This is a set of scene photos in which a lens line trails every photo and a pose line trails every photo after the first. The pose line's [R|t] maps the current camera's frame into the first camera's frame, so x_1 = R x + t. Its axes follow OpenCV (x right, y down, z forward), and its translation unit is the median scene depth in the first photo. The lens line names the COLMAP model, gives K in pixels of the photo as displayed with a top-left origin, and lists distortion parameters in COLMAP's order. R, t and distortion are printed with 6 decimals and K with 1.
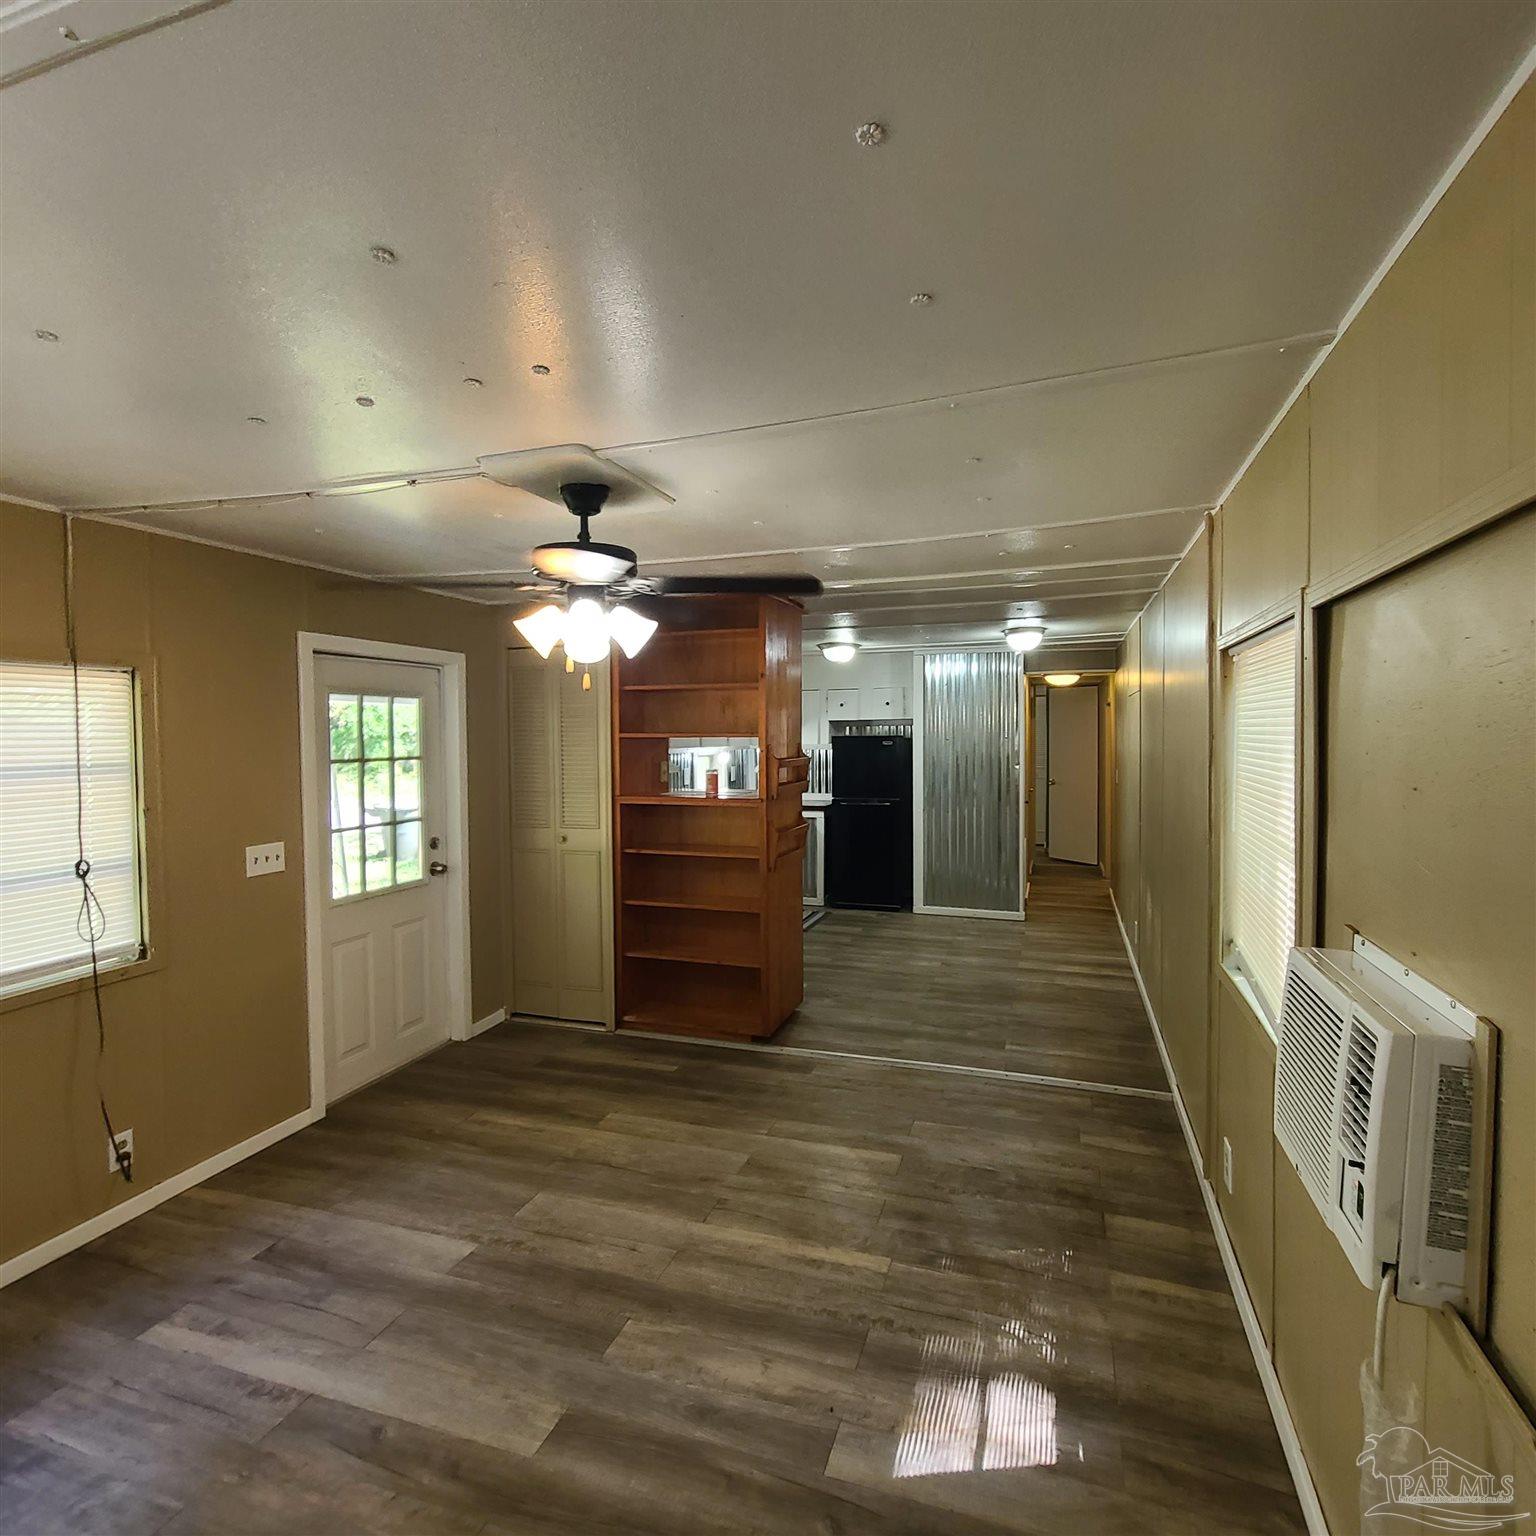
lens RADIAL K [[838.3, 0, 781.9], [0, 838.3, 753.6], [0, 0, 1]] dist [0.000219, -0.000769]
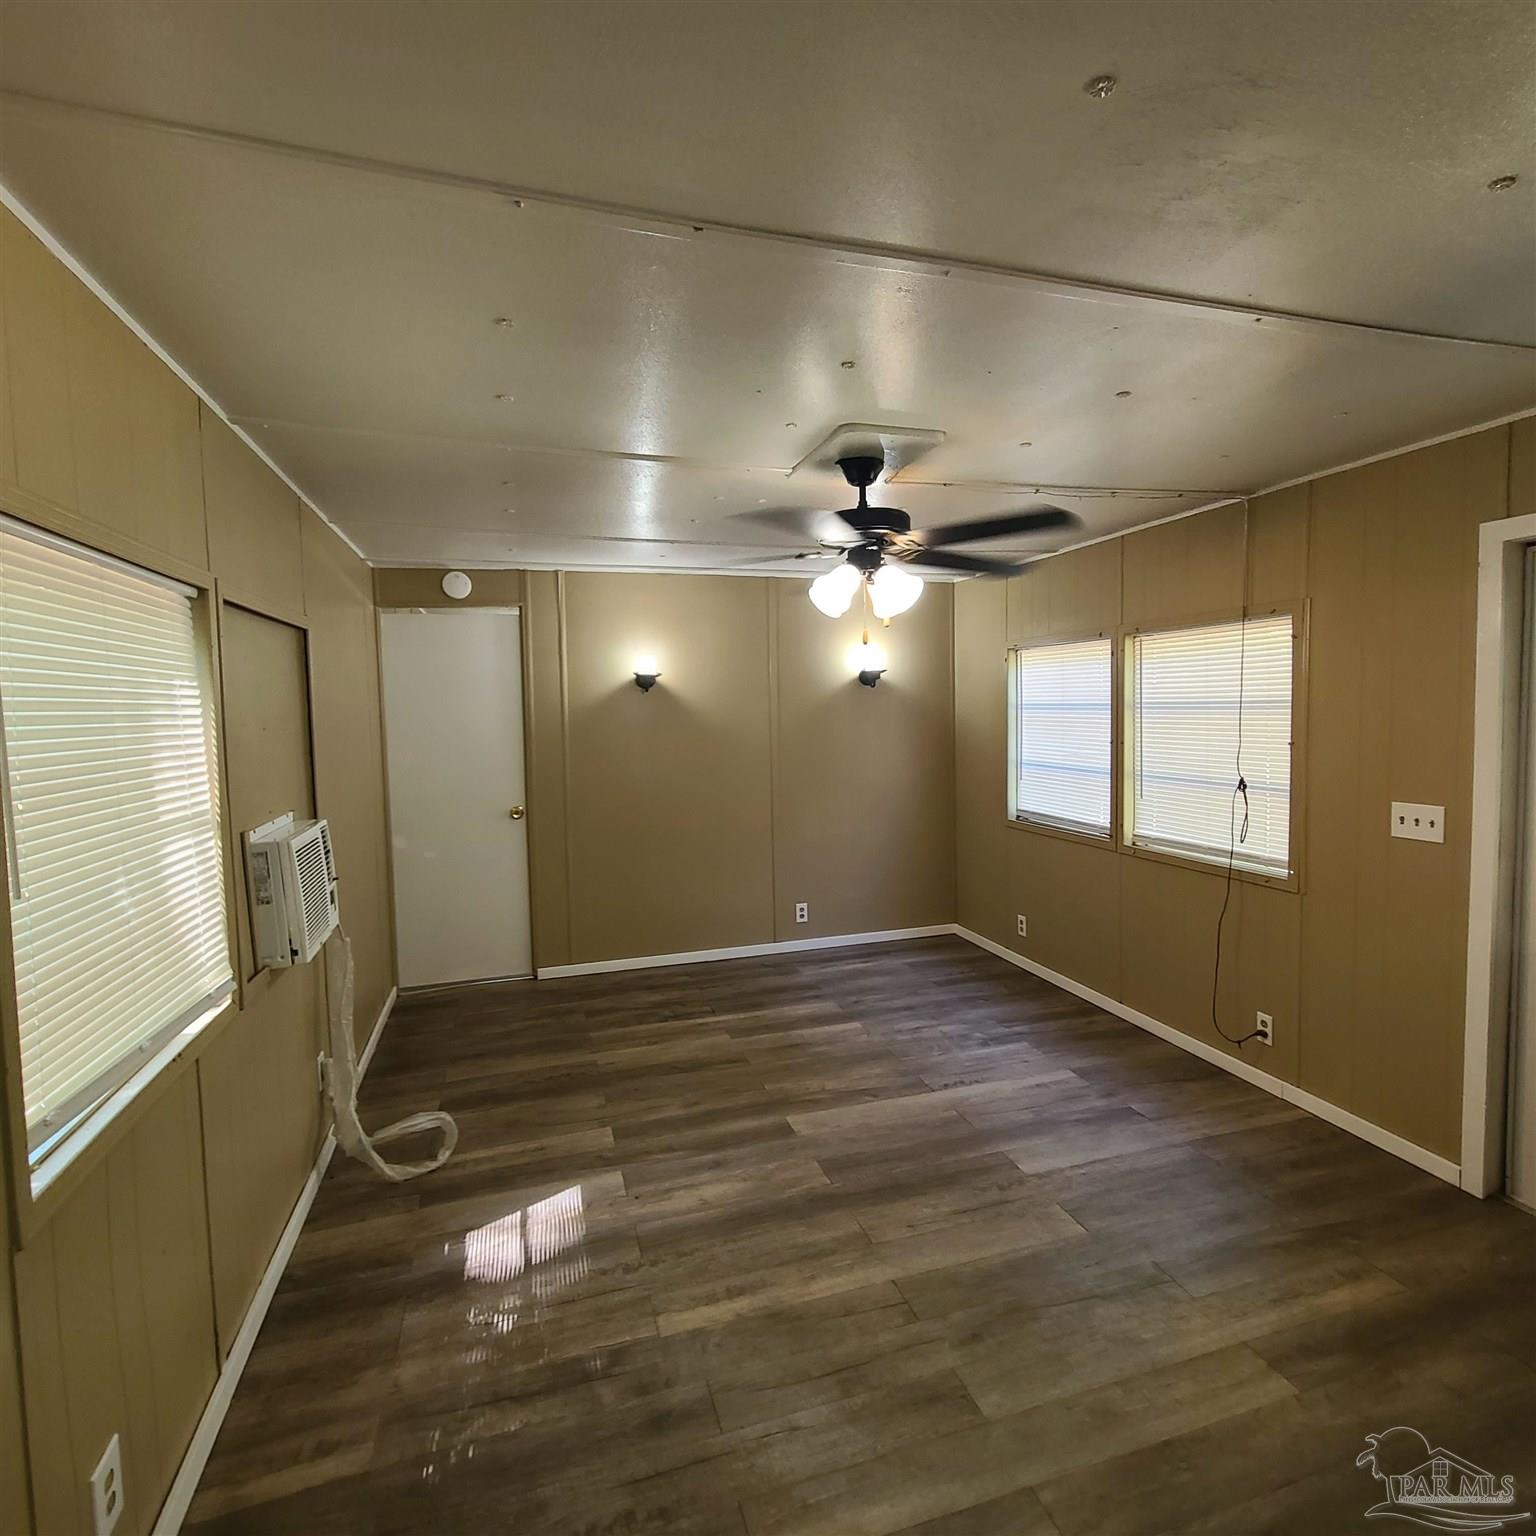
lens RADIAL K [[838.3, 0, 781.9], [0, 838.3, 753.6], [0, 0, 1]] dist [0.000219, -0.000769]
pose [[-0.809389, 0.061822, -0.584010, 0.477973], [0.015630, 0.996359, 0.083811, -0.025388], [0.587065, 0.058707, -0.807408, 1.704398]]
